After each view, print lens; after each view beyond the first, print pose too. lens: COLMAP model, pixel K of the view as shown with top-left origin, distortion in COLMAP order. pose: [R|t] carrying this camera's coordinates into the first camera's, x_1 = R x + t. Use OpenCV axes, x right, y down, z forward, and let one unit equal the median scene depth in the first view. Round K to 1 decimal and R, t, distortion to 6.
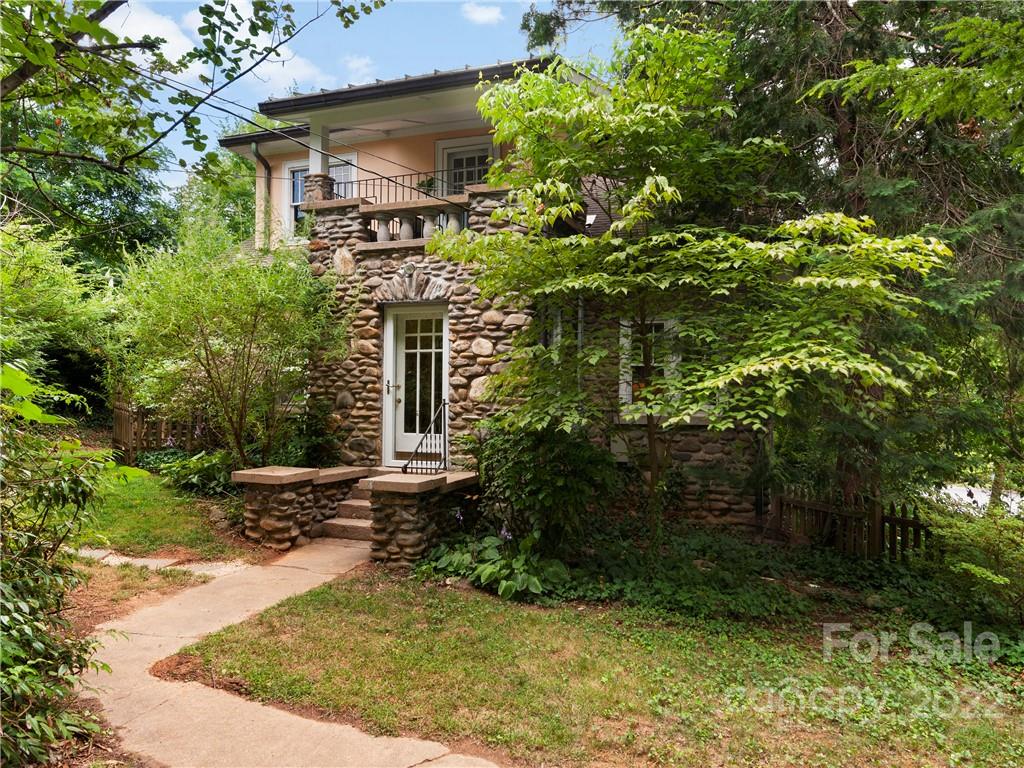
lens RADIAL K [[653.3, 0, 515.6], [0, 653.3, 379.0], [0, 0, 1]] dist [0.036546, -0.001199]
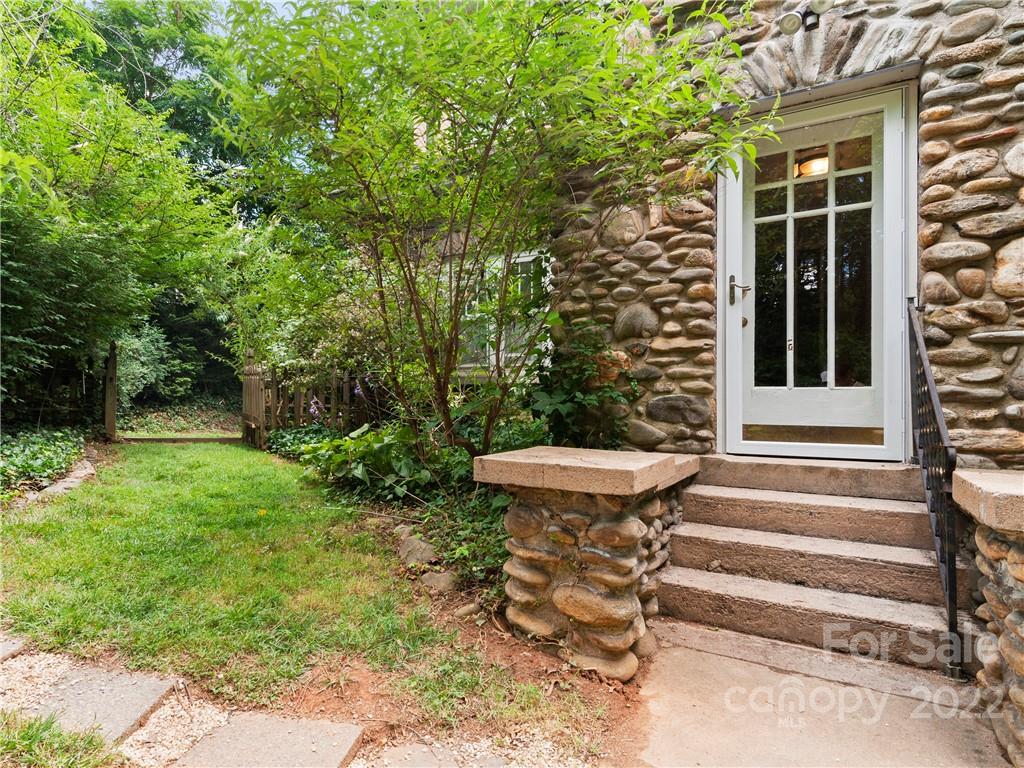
lens RADIAL K [[610.9, 0, 506.8], [0, 610.9, 384.1], [0, 0, 1]] dist [0.017878, 0.000290]
pose [[0.986742, -0.004746, -0.162227, -0.287425], [0.006239, 0.999943, 0.008694, 0.077499], [0.162176, -0.009590, 0.986715, 0.528624]]
